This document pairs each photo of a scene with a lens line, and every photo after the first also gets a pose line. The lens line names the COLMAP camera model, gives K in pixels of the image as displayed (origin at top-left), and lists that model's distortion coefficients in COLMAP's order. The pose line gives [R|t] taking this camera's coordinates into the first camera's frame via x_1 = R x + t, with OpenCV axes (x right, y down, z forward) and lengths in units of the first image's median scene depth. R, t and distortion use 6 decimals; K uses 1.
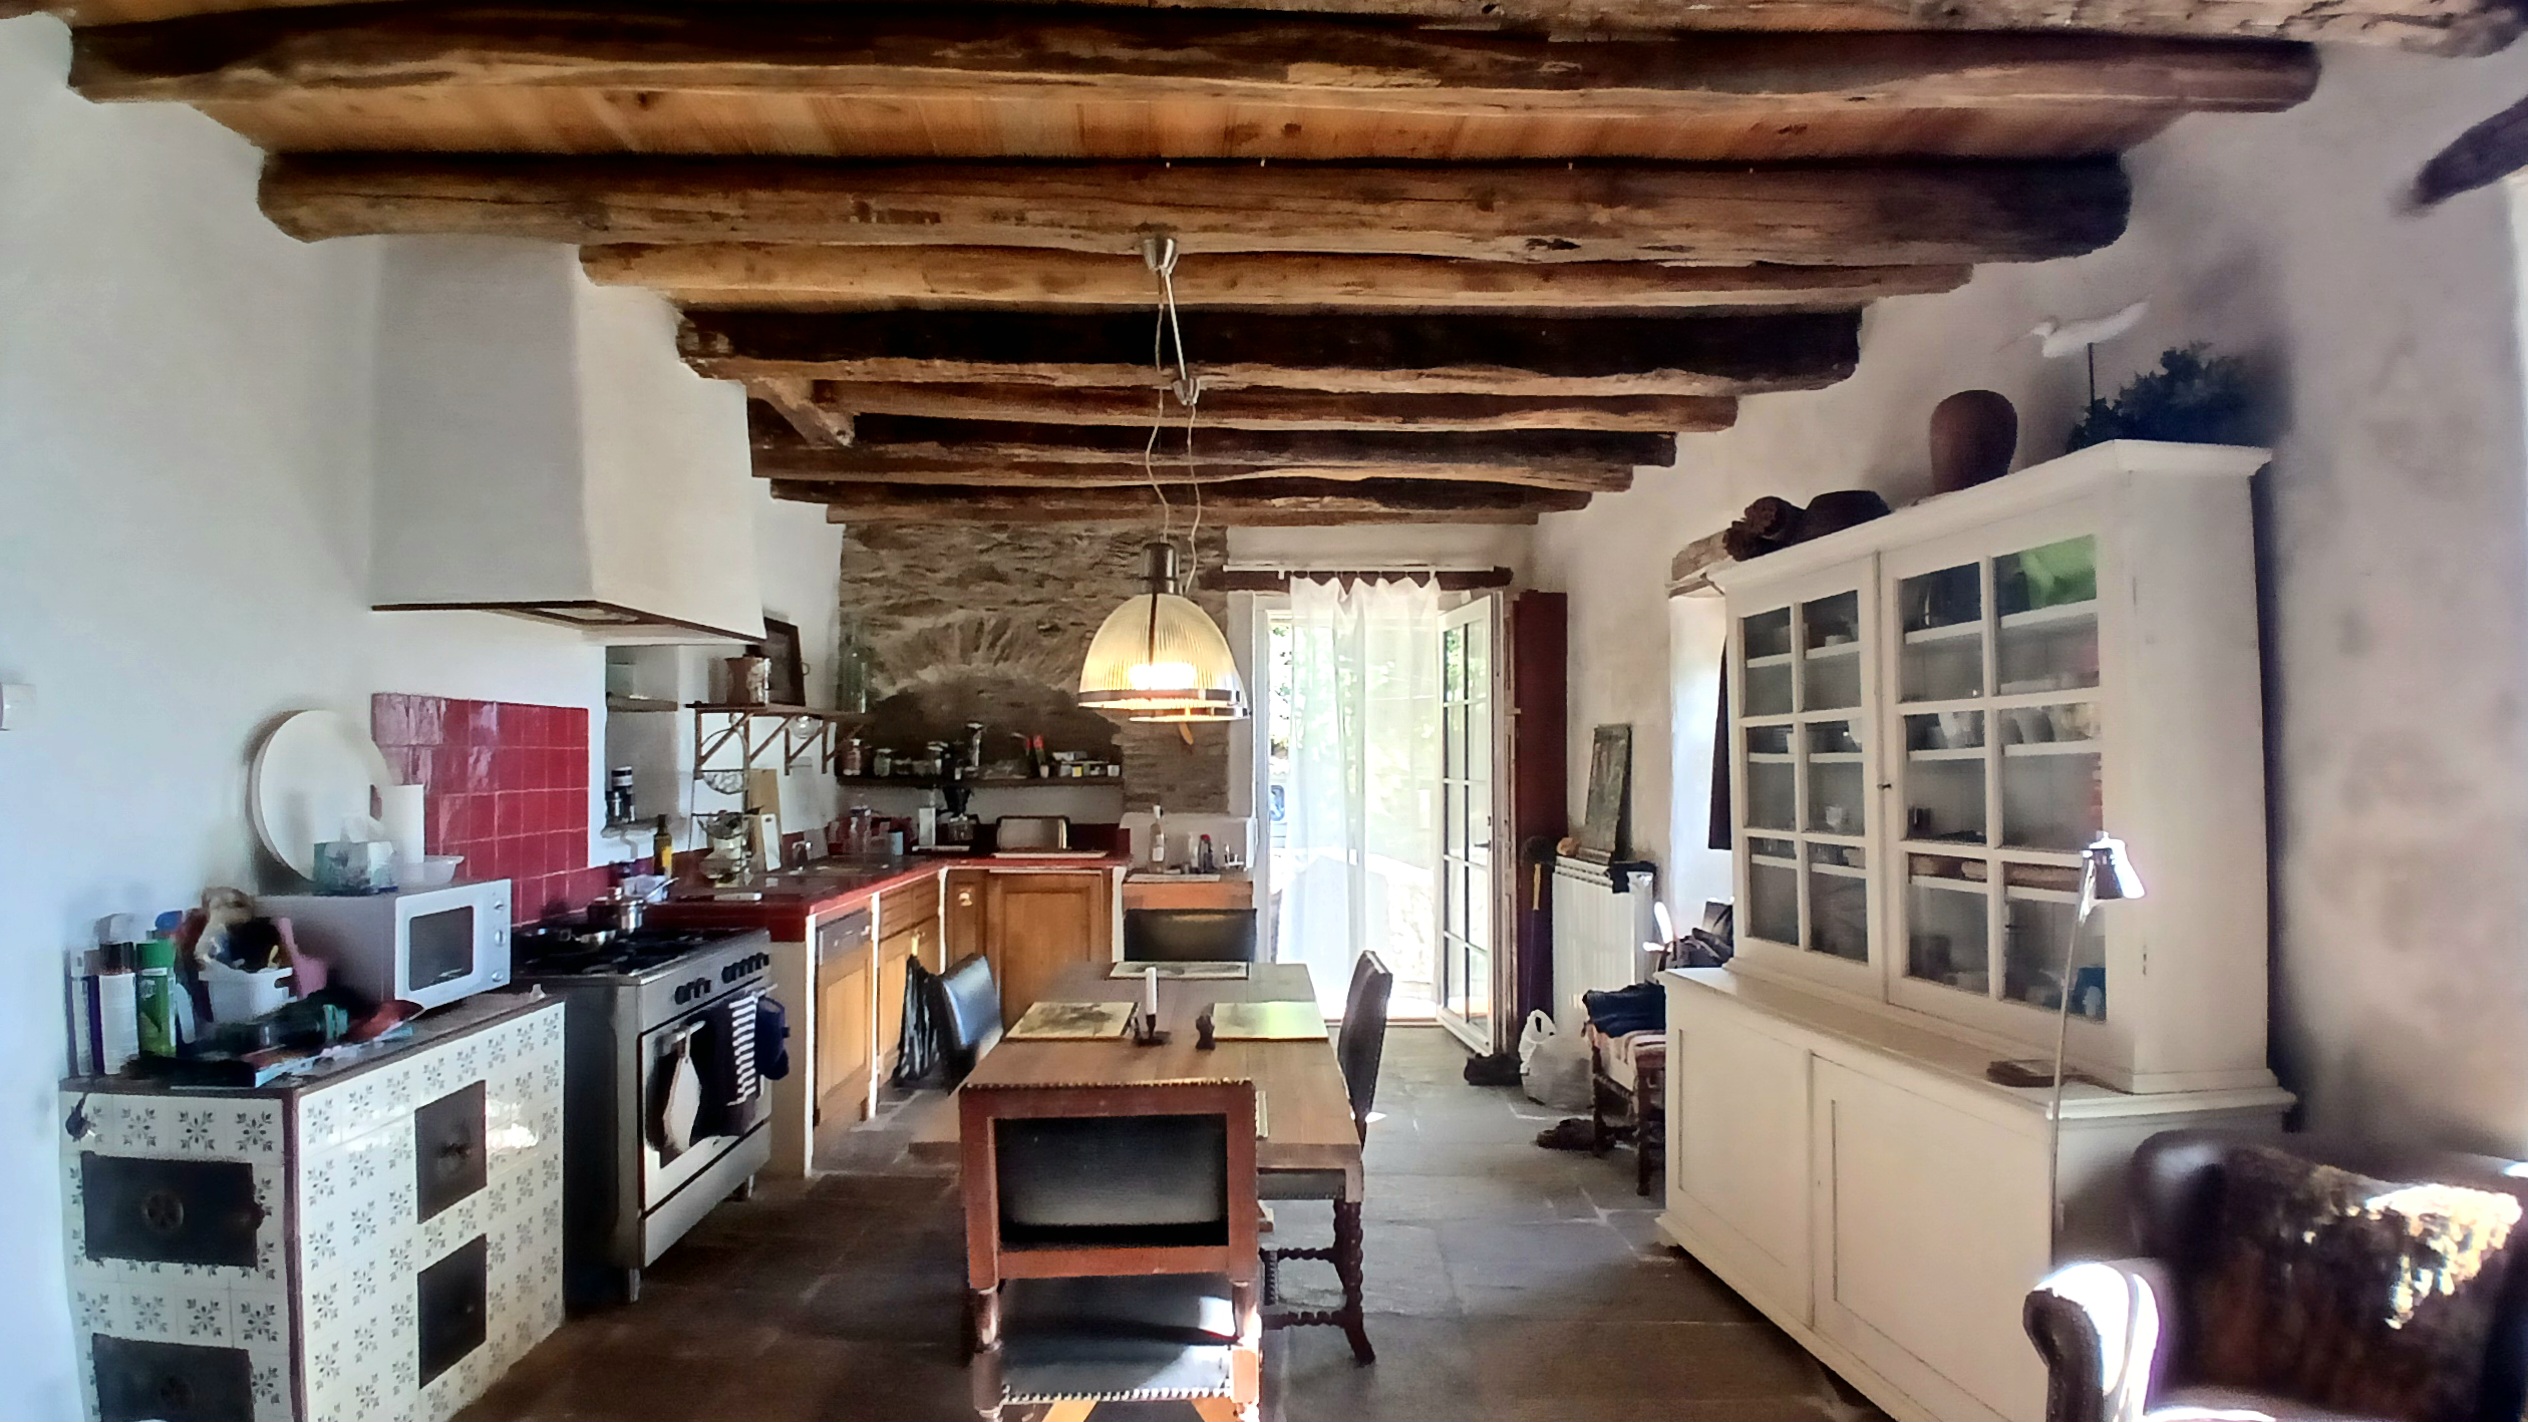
lens RADIAL K [[1268.5, 0, 1277.8], [0, 1268.5, 716.2], [0, 0, 1]] dist [0.001012, -0.047008]
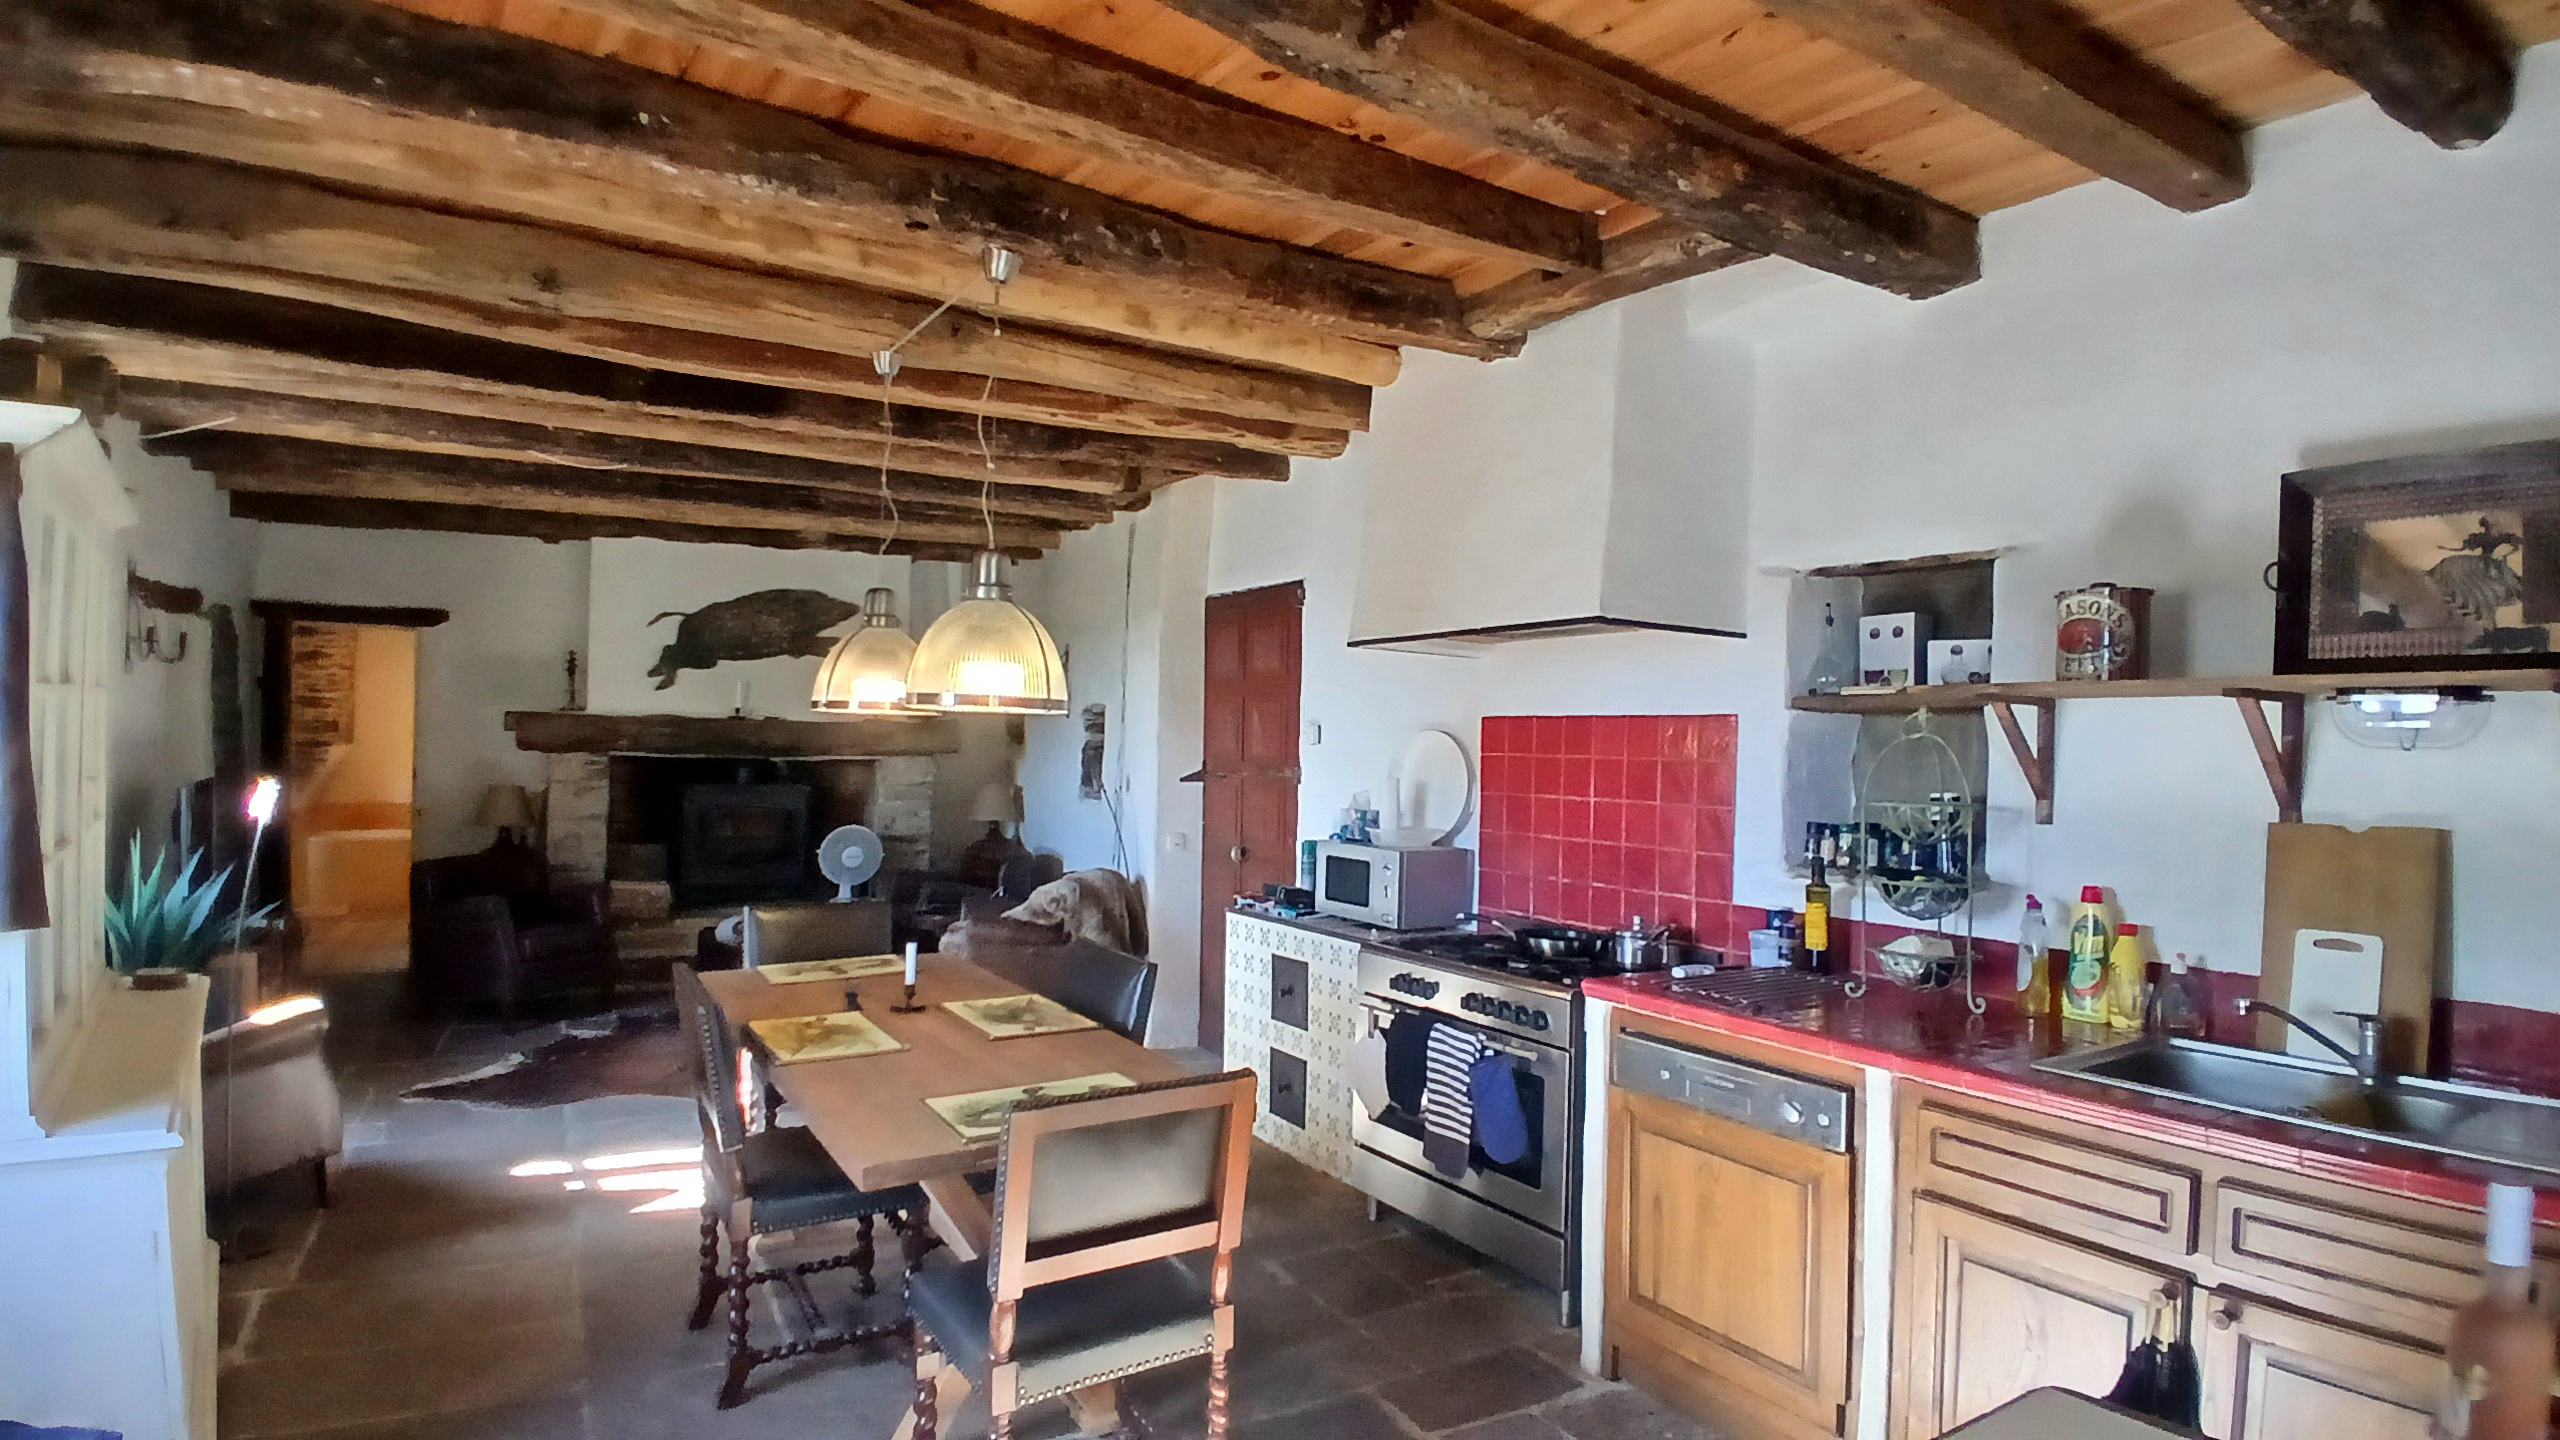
lens RADIAL K [[1284.5, 0, 1294.0], [0, 1284.5, 725.3], [0, 0, 1]] dist [0.001012, -0.047008]
pose [[-0.848924, -0.013825, -0.528334, 0.184161], [-0.000617, 0.999683, -0.025169, 0.026231], [0.528515, -0.021040, -0.848663, 1.857765]]
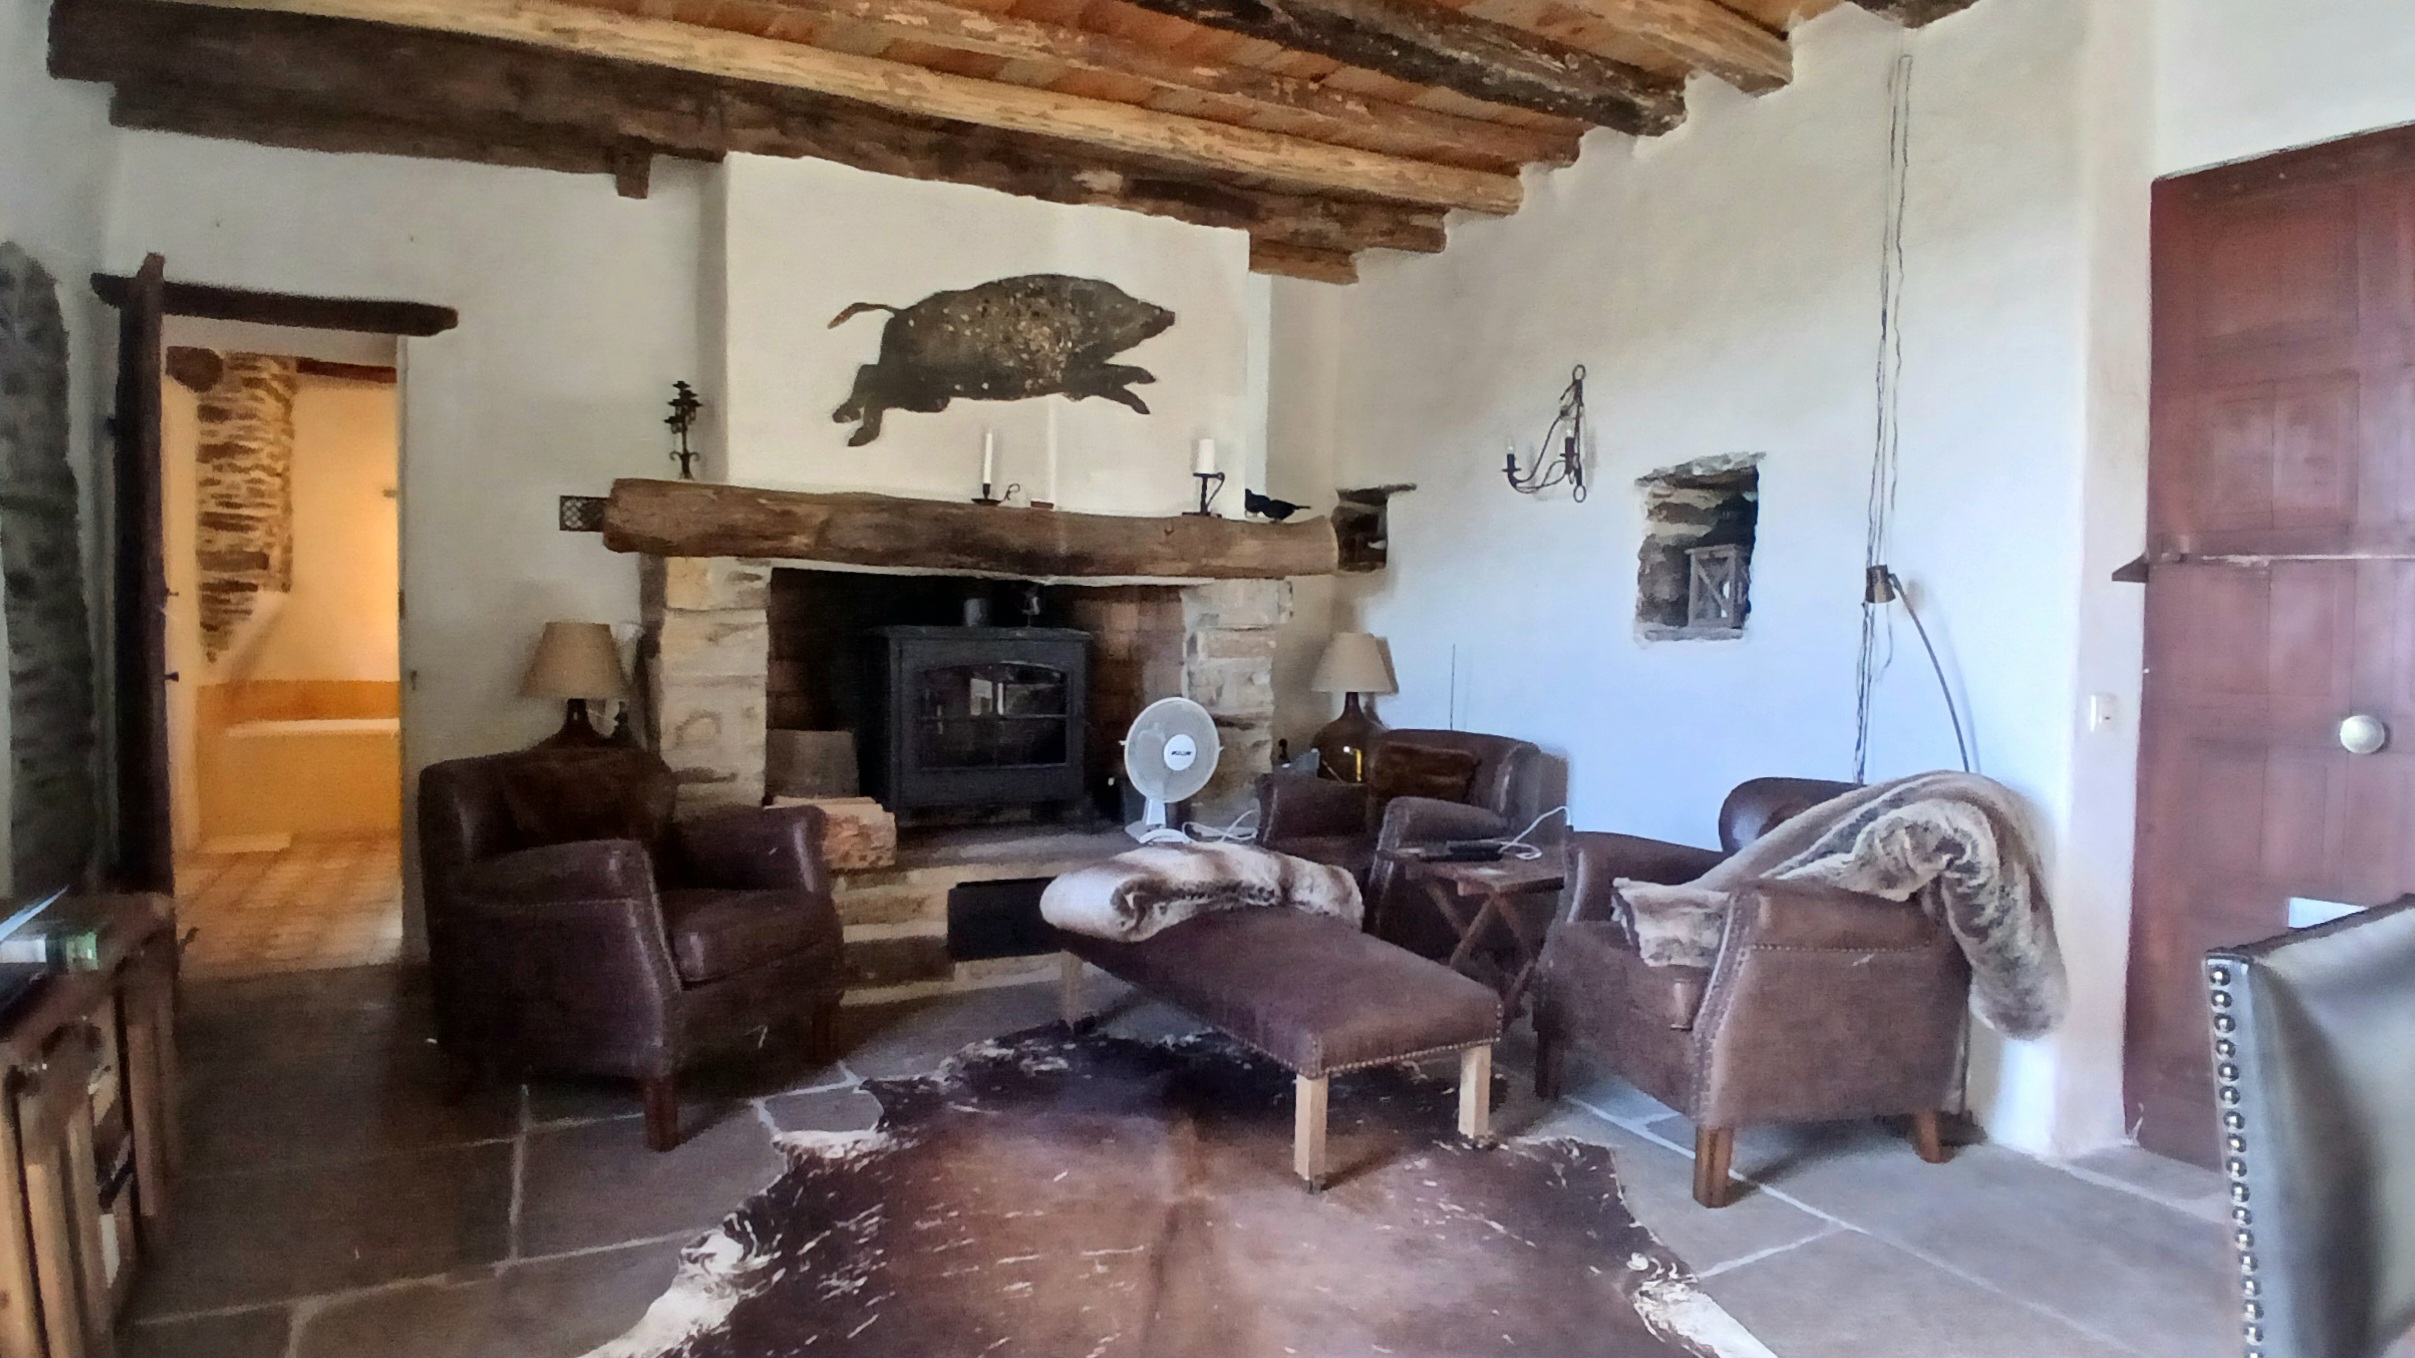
lens RADIAL K [[1223.6, 0, 1166.1], [0, 1223.6, 702.8], [0, 0, 1]] dist [-0.001249, -0.041912]
pose [[-0.856583, 0.018142, -0.515690, 0.278699], [0.004073, 0.999588, 0.028399, 0.108401], [0.515993, 0.022226, -0.856305, 0.679123]]
